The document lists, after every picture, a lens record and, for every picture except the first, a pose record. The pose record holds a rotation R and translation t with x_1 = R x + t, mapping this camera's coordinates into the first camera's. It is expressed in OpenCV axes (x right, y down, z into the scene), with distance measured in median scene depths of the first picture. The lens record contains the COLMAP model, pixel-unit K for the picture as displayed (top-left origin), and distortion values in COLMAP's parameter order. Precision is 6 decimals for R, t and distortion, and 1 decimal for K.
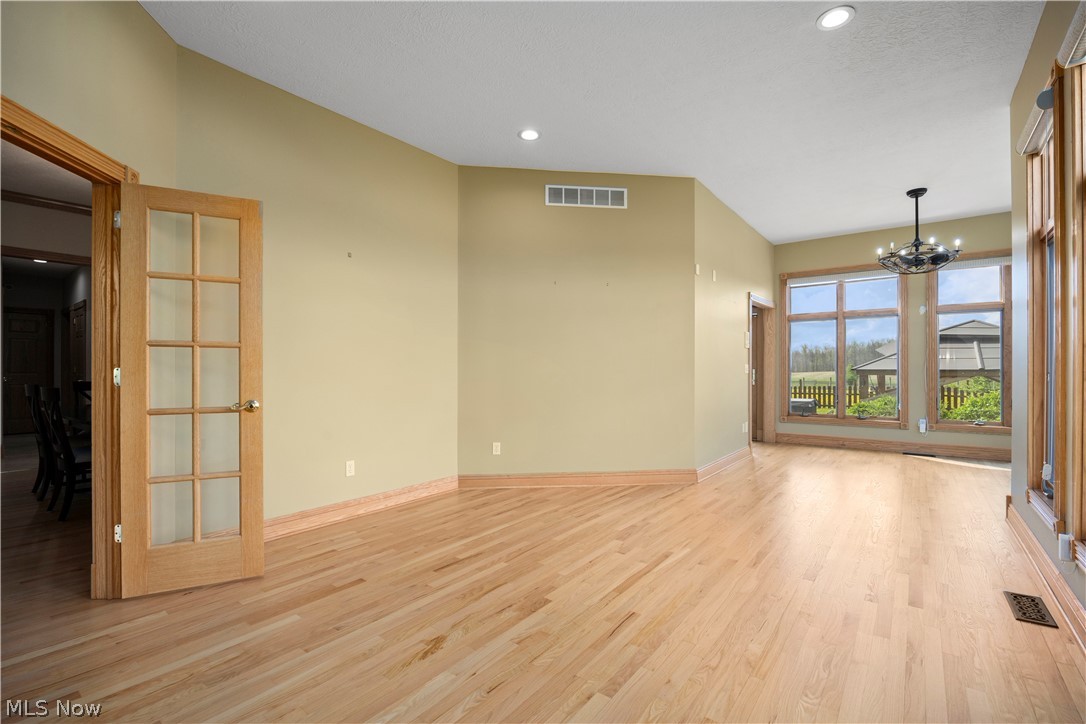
lens RADIAL K [[478.2, 0, 534.8], [0, 478.2, 367.8], [0, 0, 1]] dist [-0.013813, 0.000080]
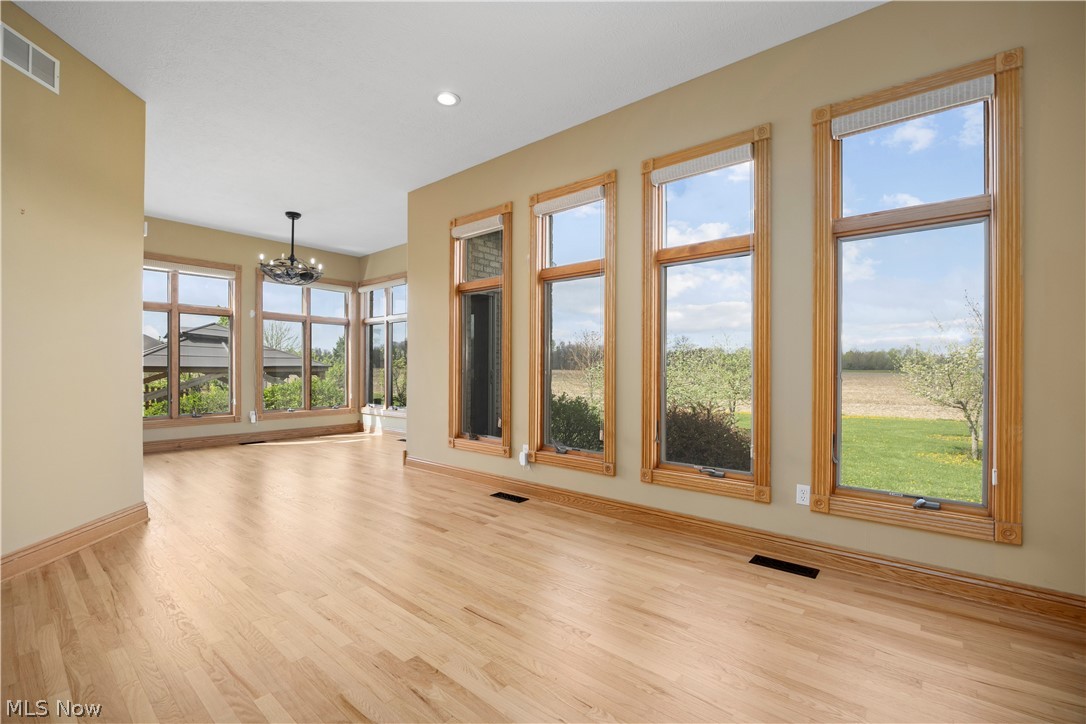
lens RADIAL K [[478.2, 0, 534.8], [0, 478.2, 367.8], [0, 0, 1]] dist [-0.013813, 0.000080]
pose [[0.037718, 0.001133, 0.999288, -0.345494], [-0.007421, 0.999972, -0.000854, 0.003124], [-0.999261, -0.007384, 0.037726, 0.357131]]
